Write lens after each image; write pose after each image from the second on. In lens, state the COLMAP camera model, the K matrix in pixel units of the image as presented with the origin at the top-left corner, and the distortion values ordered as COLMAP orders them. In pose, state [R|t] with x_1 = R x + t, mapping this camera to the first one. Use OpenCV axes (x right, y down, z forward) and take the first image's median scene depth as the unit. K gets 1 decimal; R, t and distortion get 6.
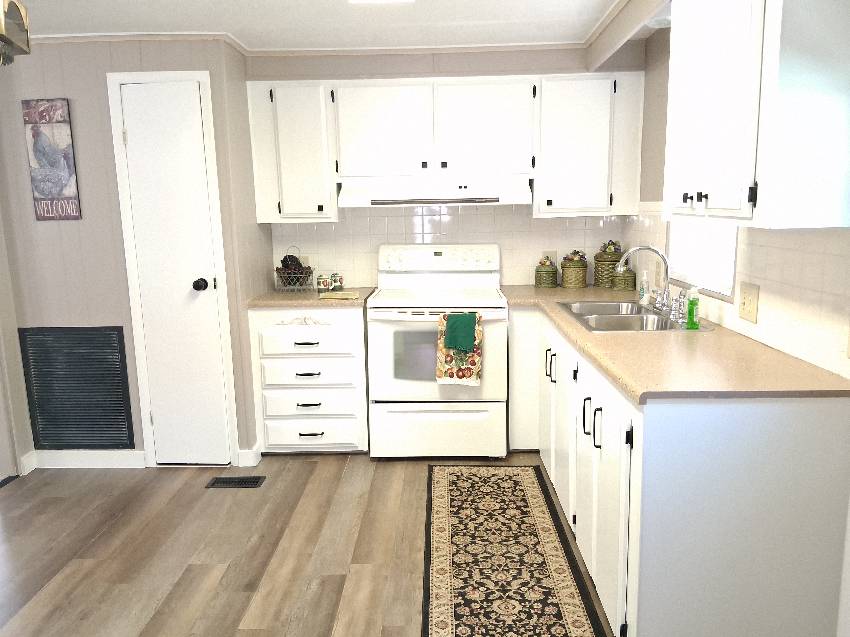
lens RADIAL K [[647.9, 0, 425.0], [0, 647.9, 318.5], [0, 0, 1]] dist [0.098503, -0.154543]
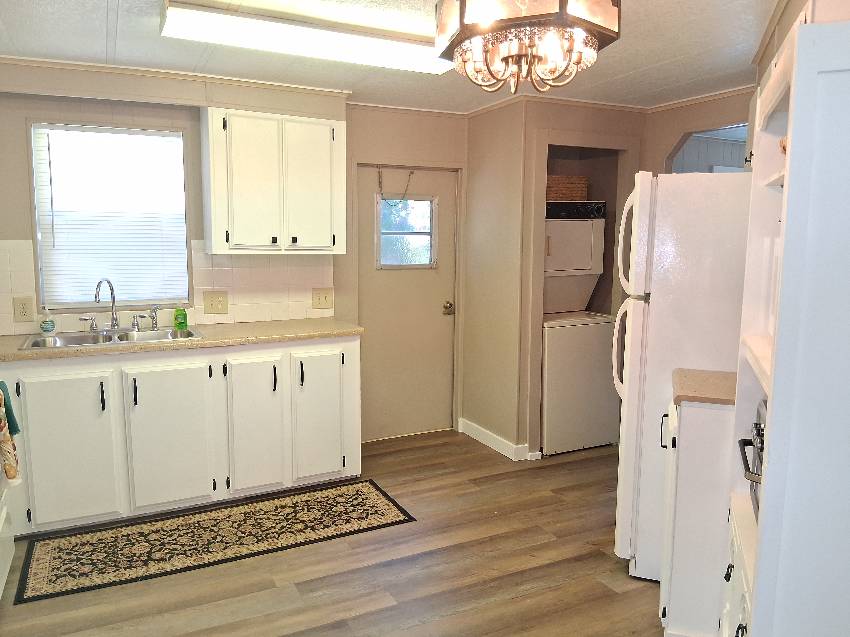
lens RADIAL K [[647.9, 0, 425.0], [0, 647.9, 318.5], [0, 0, 1]] dist [0.098503, -0.154543]
pose [[-0.474206, -0.081889, 0.876597, -1.115933], [0.161217, 0.970753, 0.177897, -0.179924], [-0.865527, 0.225683, -0.447135, 1.196149]]
